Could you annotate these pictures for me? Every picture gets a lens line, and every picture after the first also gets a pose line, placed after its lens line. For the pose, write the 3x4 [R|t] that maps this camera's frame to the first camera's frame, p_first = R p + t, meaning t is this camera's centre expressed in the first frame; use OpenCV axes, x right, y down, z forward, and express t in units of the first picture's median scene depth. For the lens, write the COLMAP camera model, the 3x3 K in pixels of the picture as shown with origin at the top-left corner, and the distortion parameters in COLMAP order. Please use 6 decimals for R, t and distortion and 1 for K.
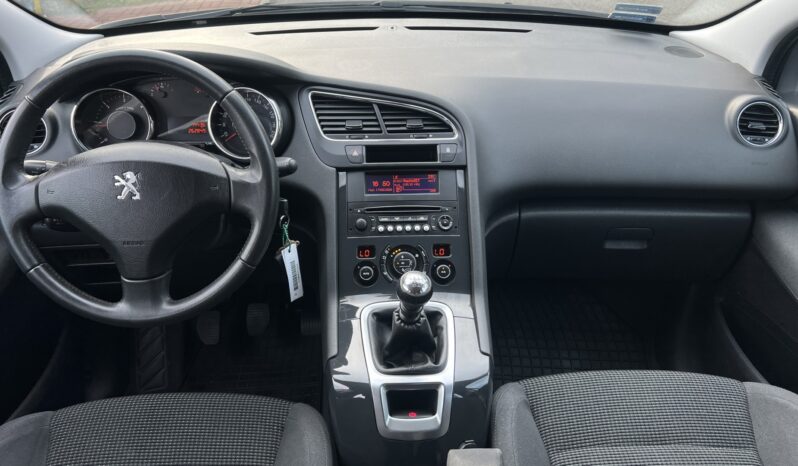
lens RADIAL K [[600.8, 0, 397.6], [0, 600.8, 223.0], [0, 0, 1]] dist [0.011562, -0.004832]
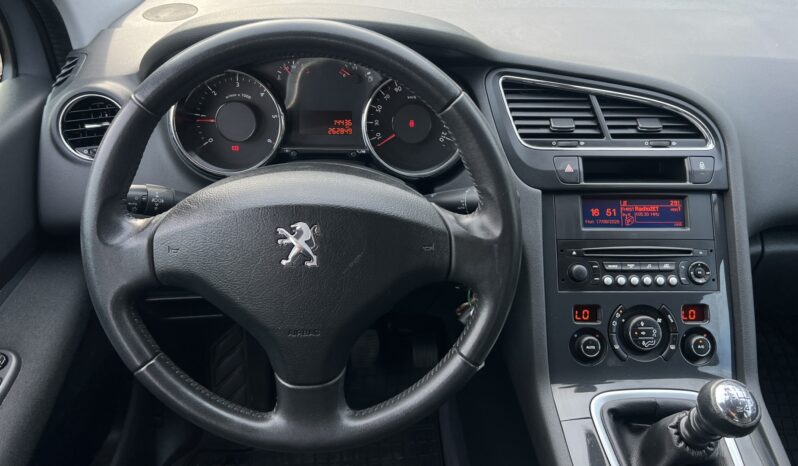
lens RADIAL K [[631.9, 0, 399.7], [0, 631.9, 223.9], [0, 0, 1]] dist [0.014963, 0.000139]
pose [[0.999649, 0.023901, -0.011423, -0.261121], [-0.022940, 0.996695, 0.077928, -0.106647], [0.013248, -0.077638, 0.996894, 0.269824]]
